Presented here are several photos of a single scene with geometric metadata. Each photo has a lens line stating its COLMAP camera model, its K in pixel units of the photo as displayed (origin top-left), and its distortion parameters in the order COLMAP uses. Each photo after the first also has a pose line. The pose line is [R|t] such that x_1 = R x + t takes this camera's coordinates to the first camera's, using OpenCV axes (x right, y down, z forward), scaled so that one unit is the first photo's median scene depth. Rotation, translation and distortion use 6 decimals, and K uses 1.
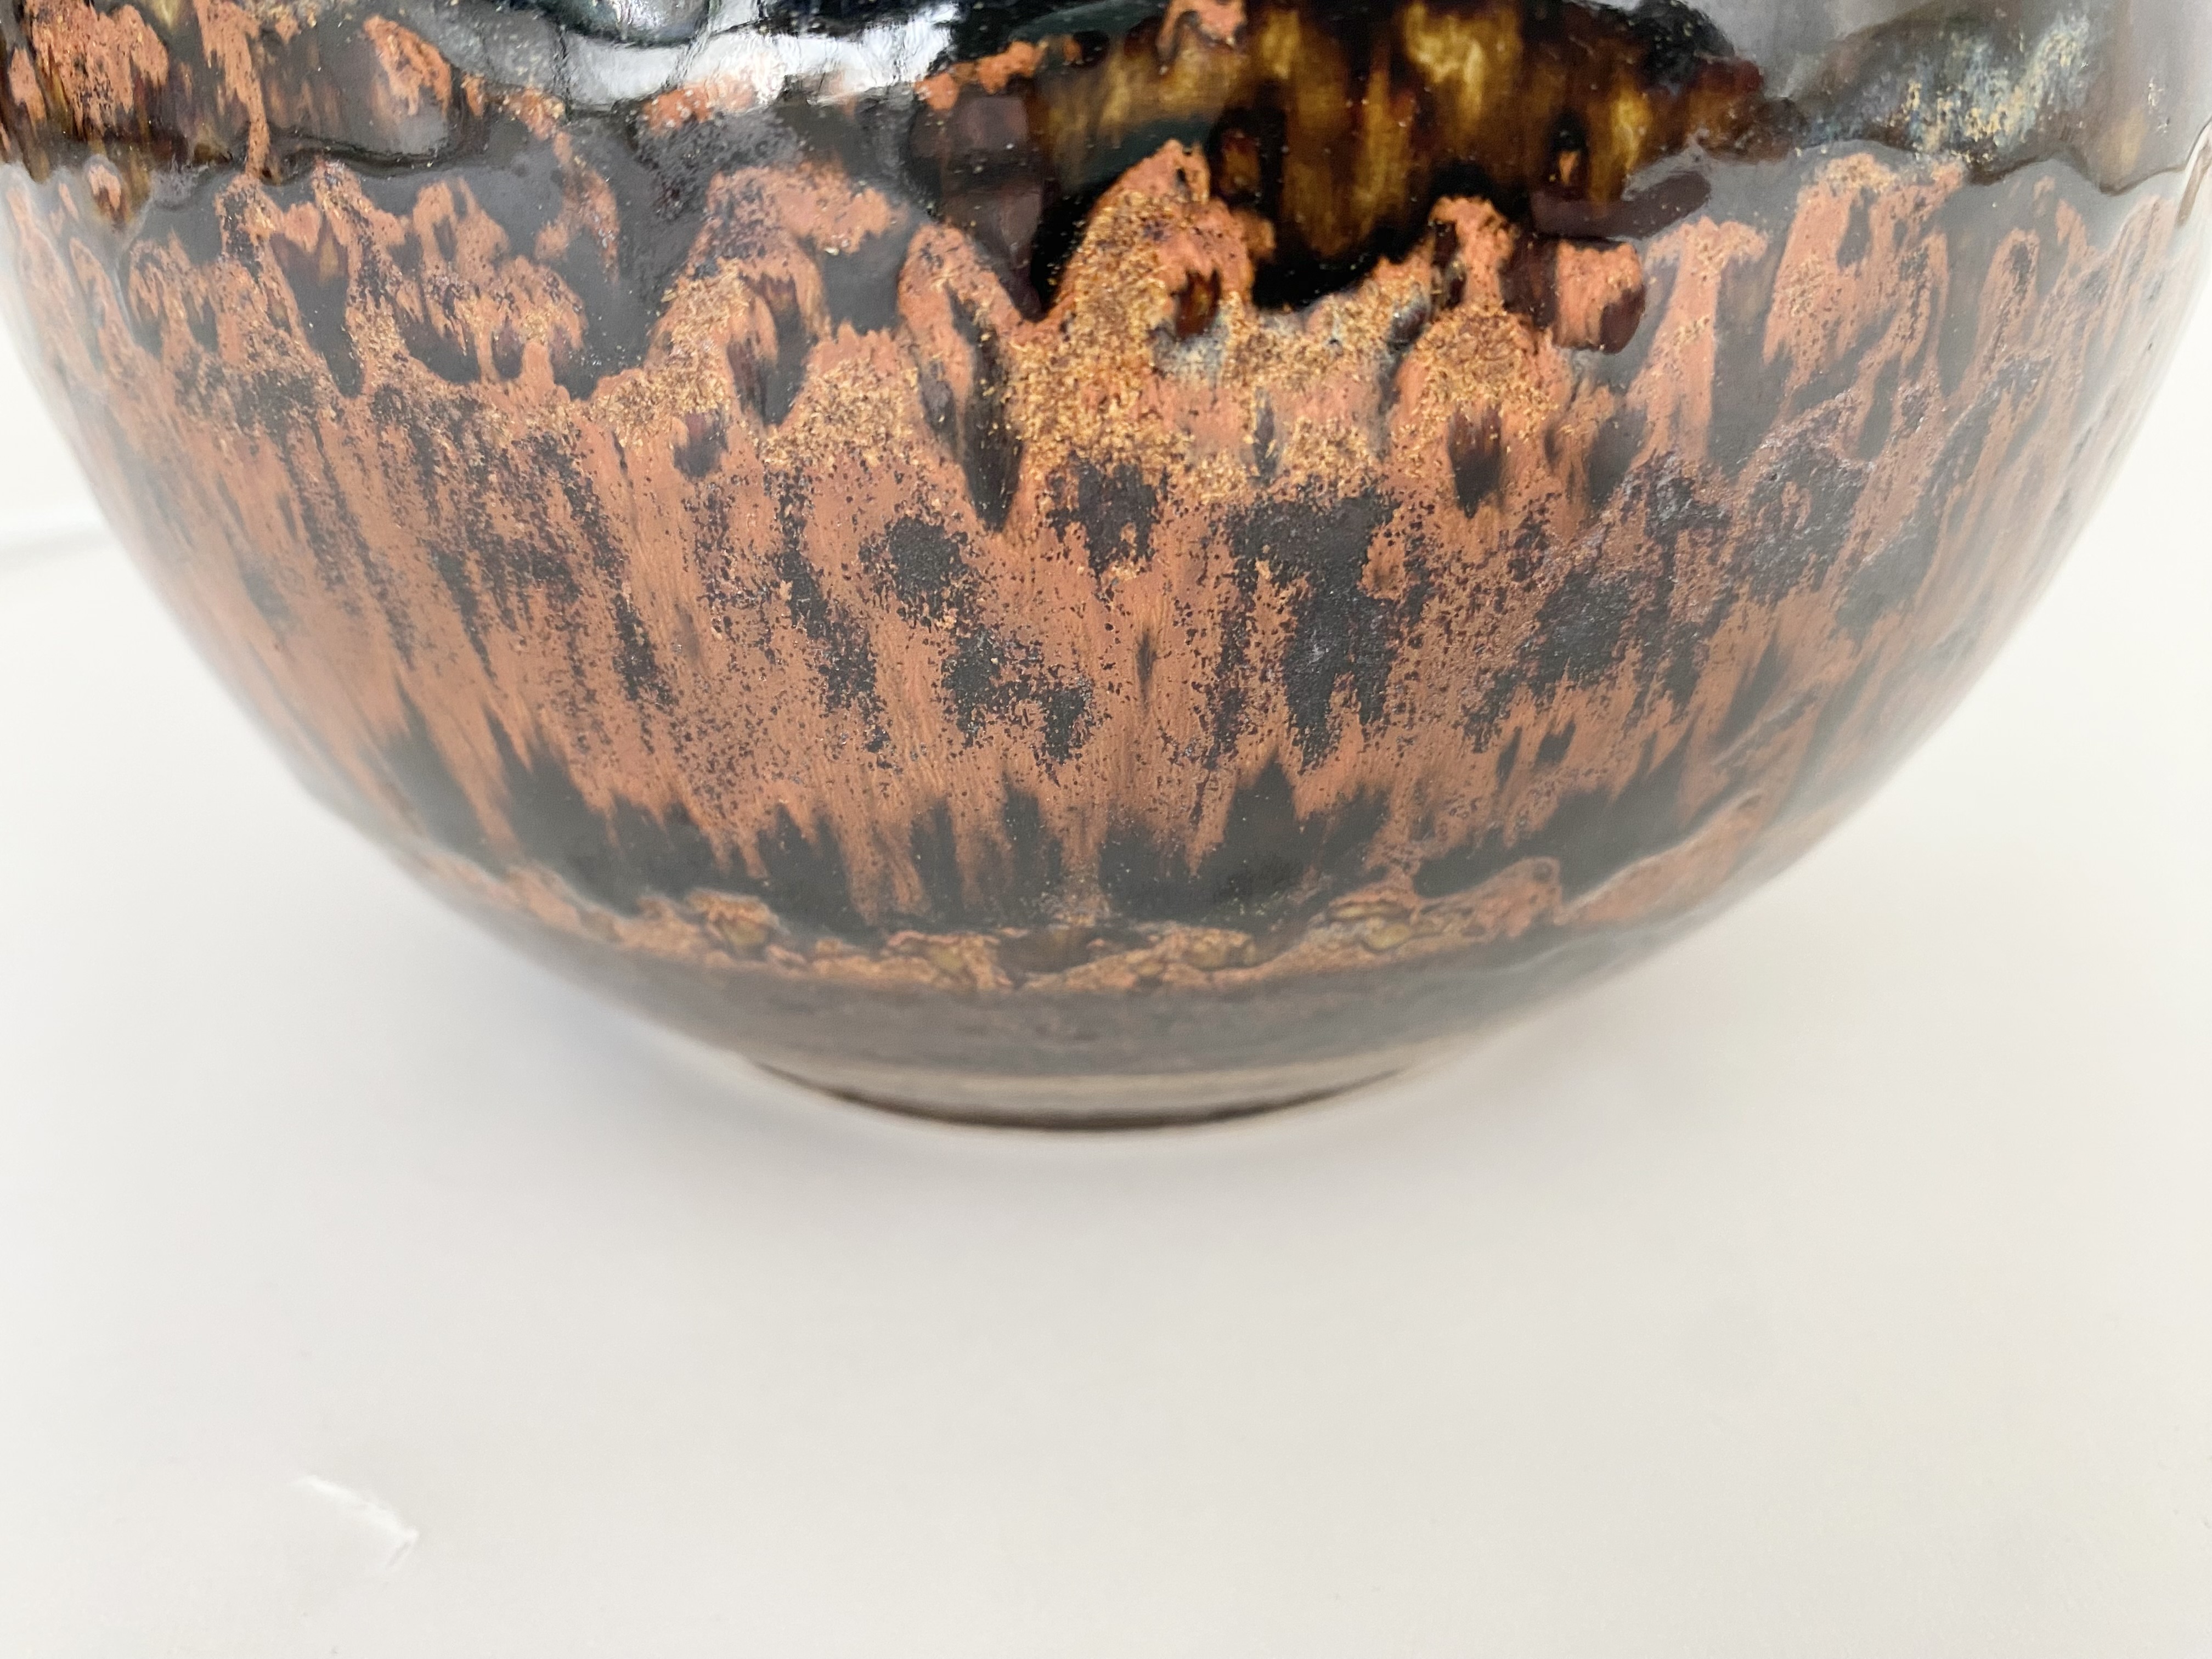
lens RADIAL K [[1669.6, 0, 1050.1], [0, 1669.6, 776.0], [0, 0, 1]] dist [-0.004775, -0.007367]
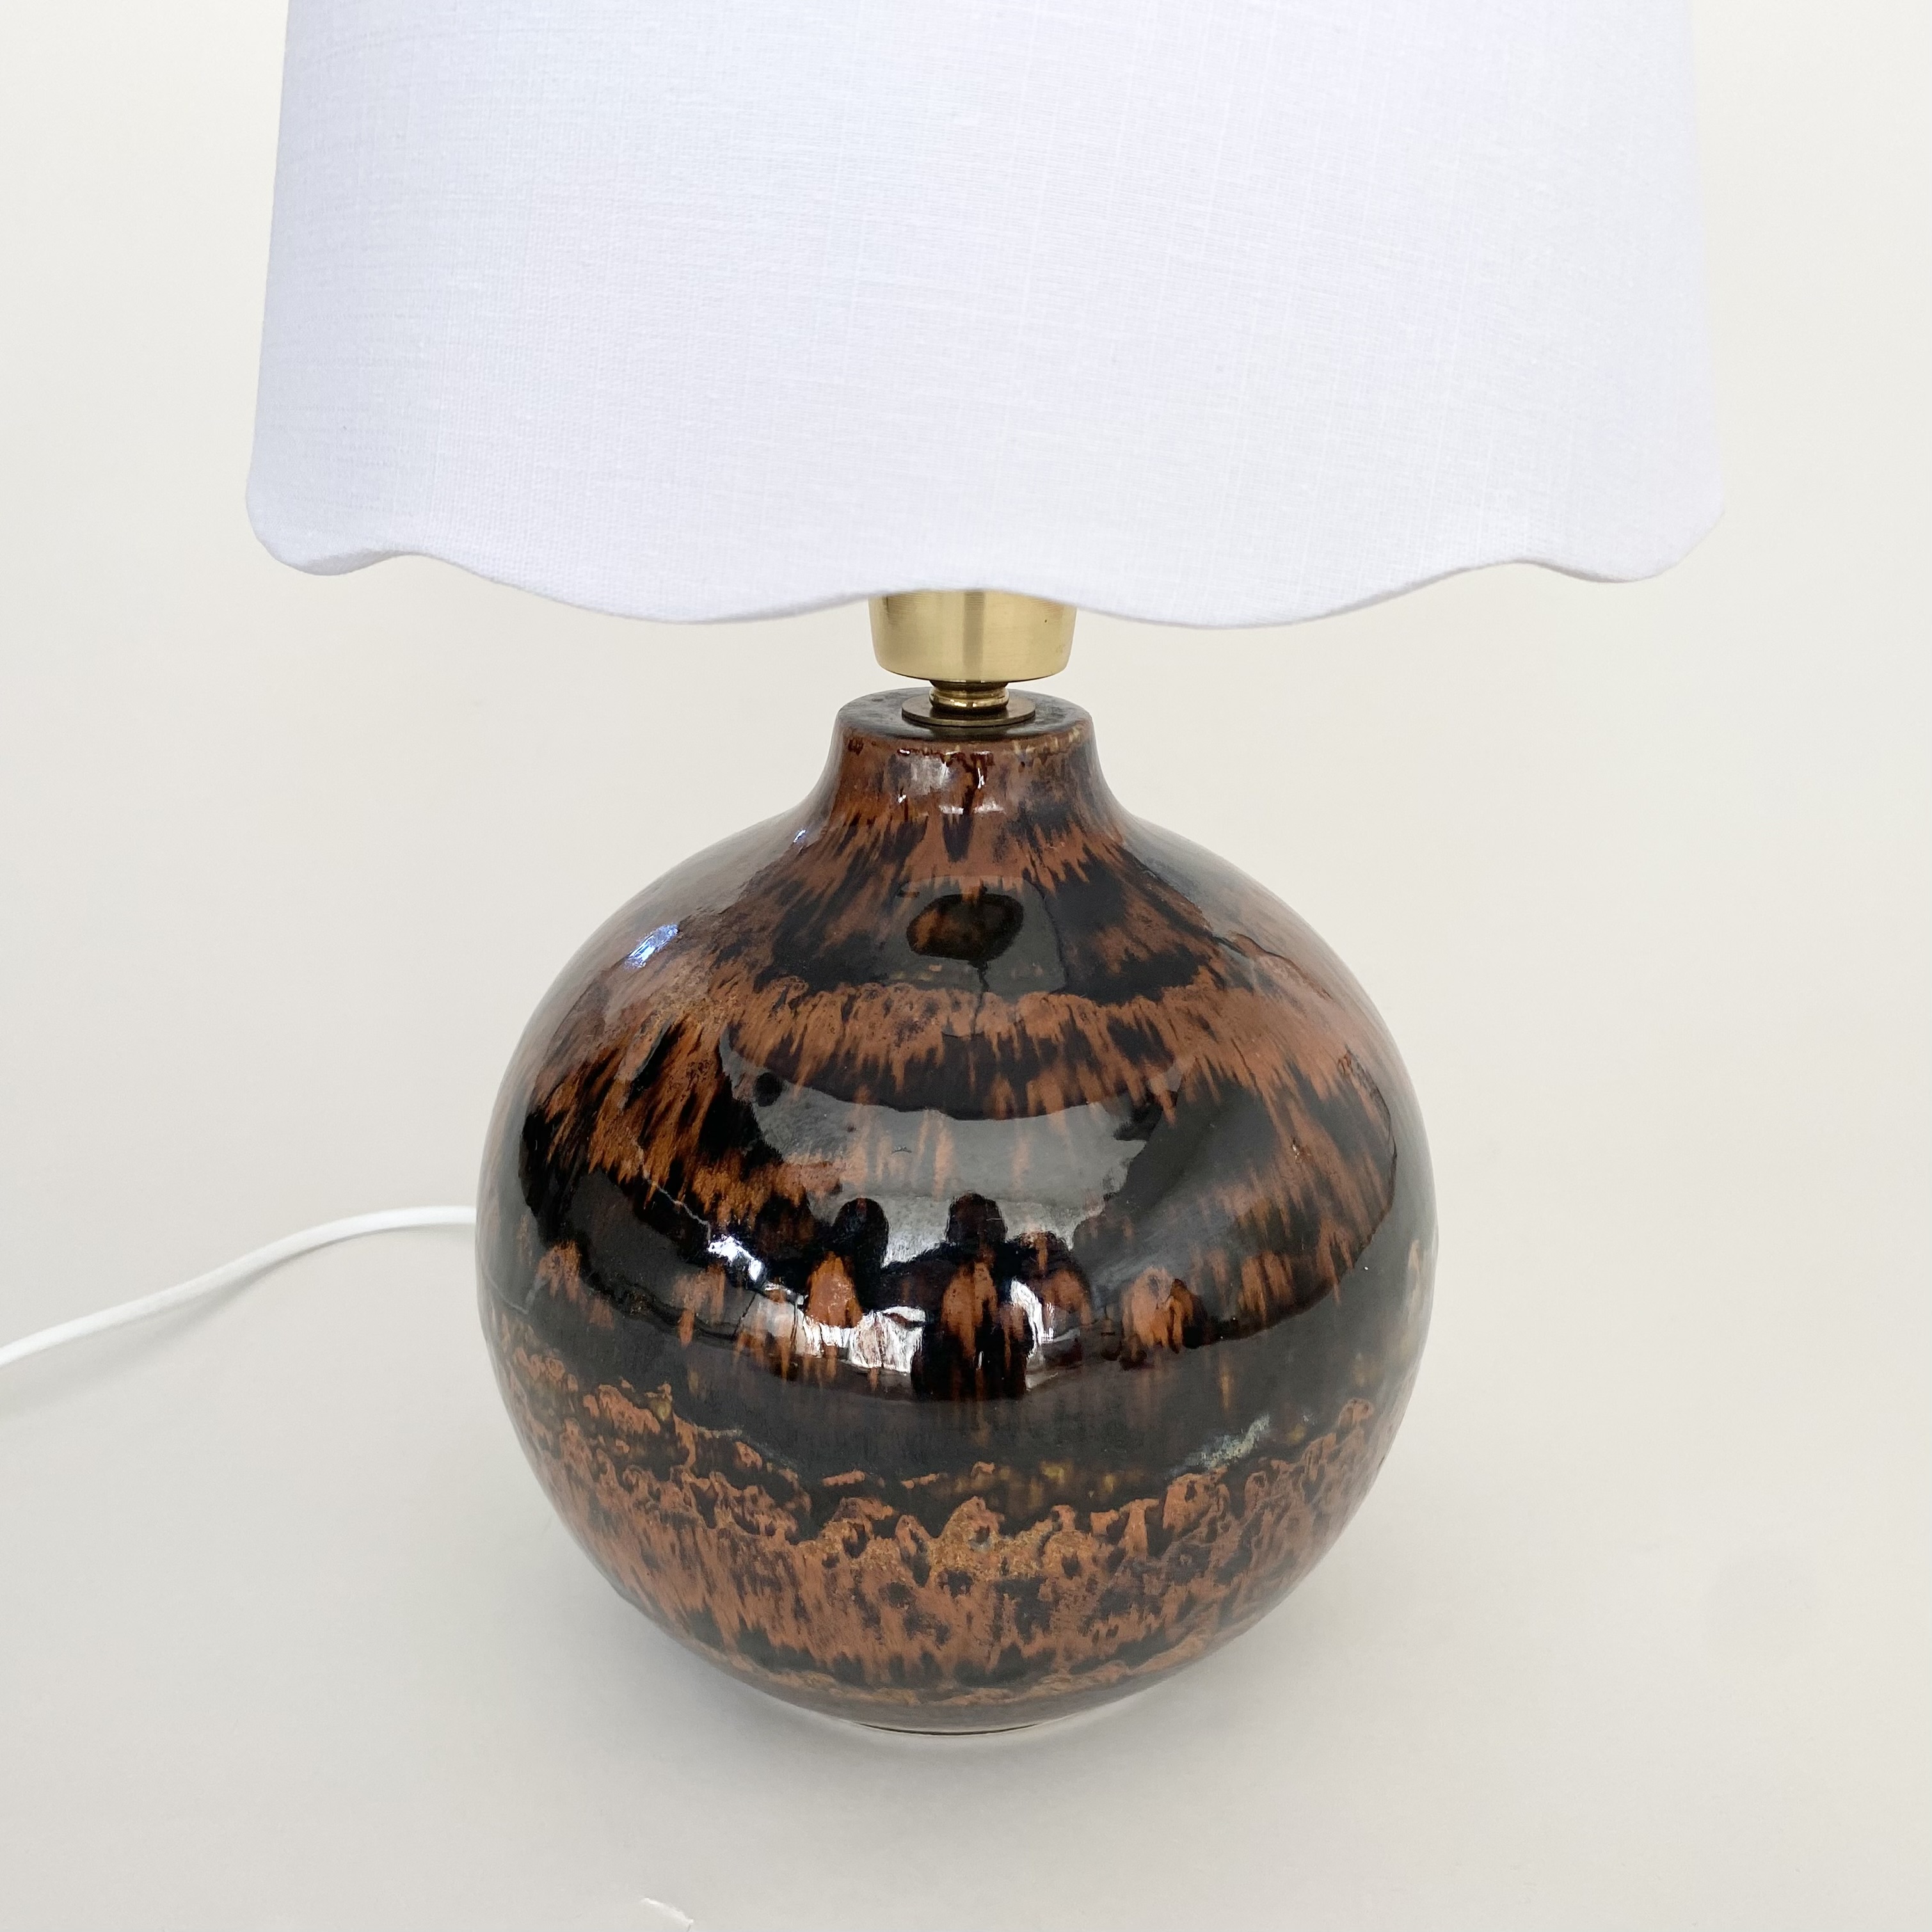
lens RADIAL K [[2016.4, 0, 938.9], [0, 2016.4, 910.2], [0, 0, 1]] dist [0.032214, 0.000000]
pose [[0.999919, 0.006178, 0.011087, -0.049813], [-0.005400, 0.997607, -0.068929, -1.147005], [-0.011486, 0.068864, 0.997560, -2.895871]]
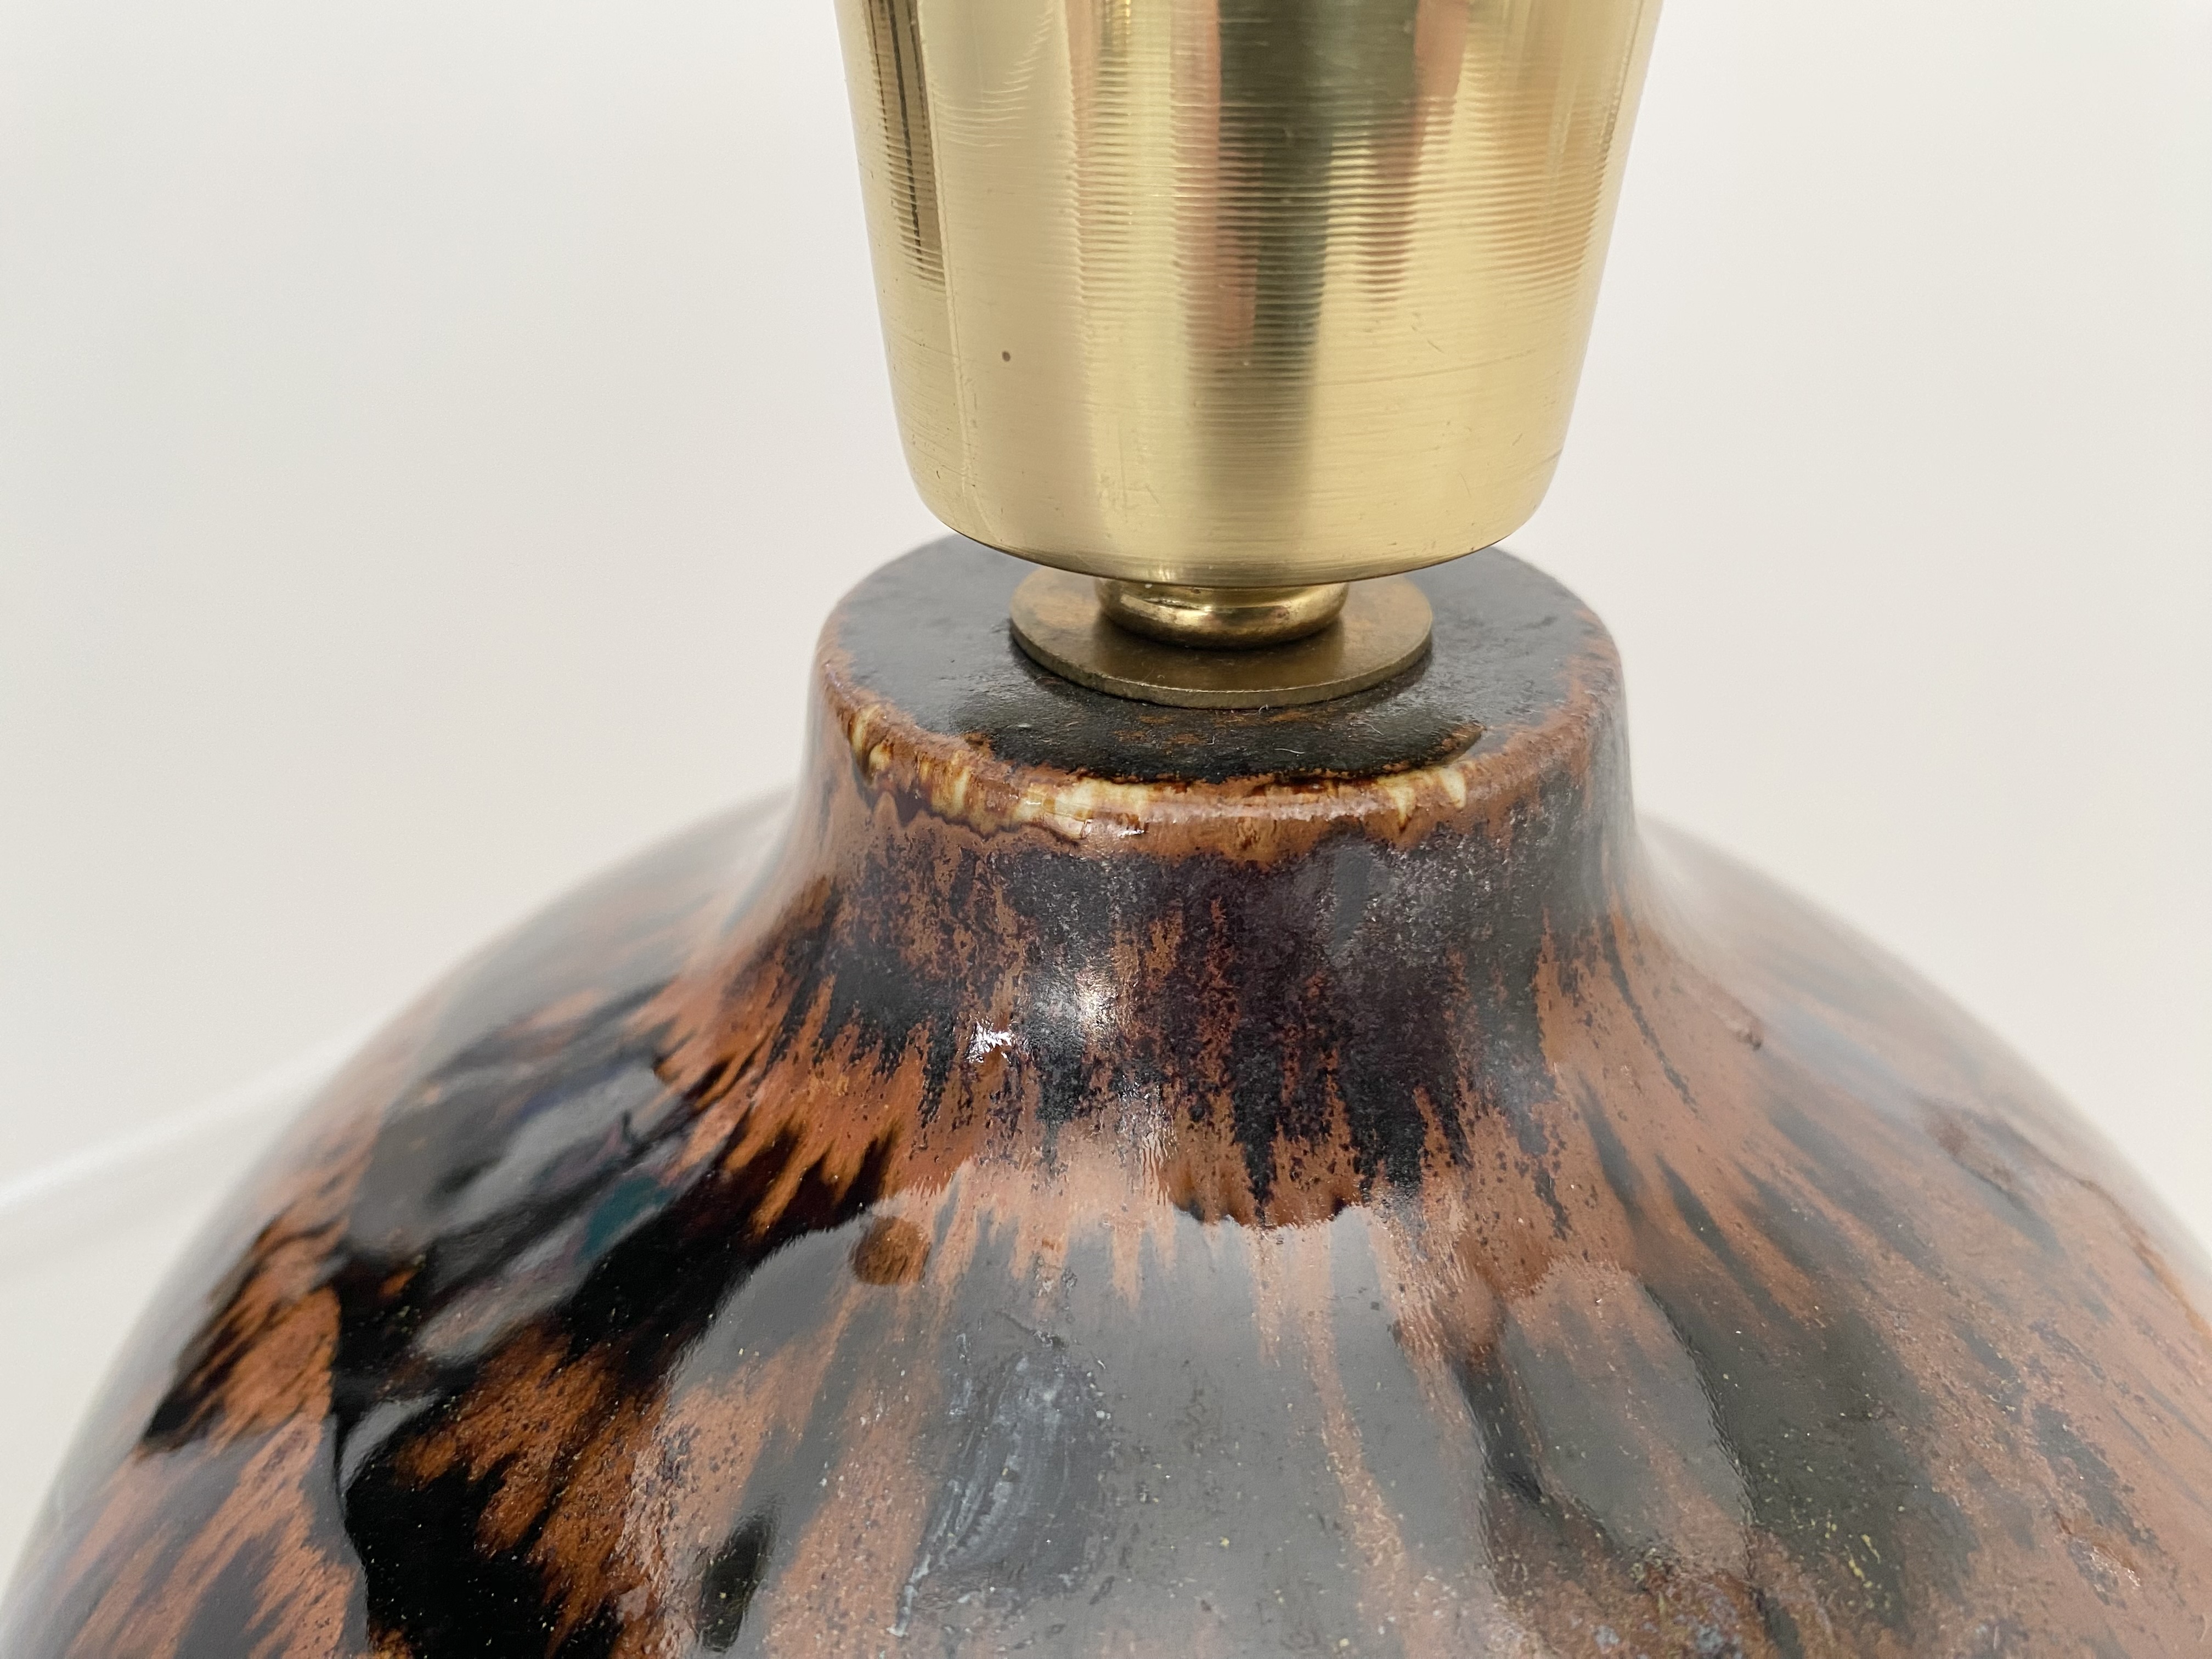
lens RADIAL K [[1669.6, 0, 1065.6], [0, 1669.6, 836.2], [0, 0, 1]] dist [-0.004775, -0.007367]
pose [[0.182129, 0.461129, -0.868441, 1.107745], [-0.375487, 0.848895, 0.372003, -2.141454], [0.908757, 0.258336, 0.327756, 0.981984]]
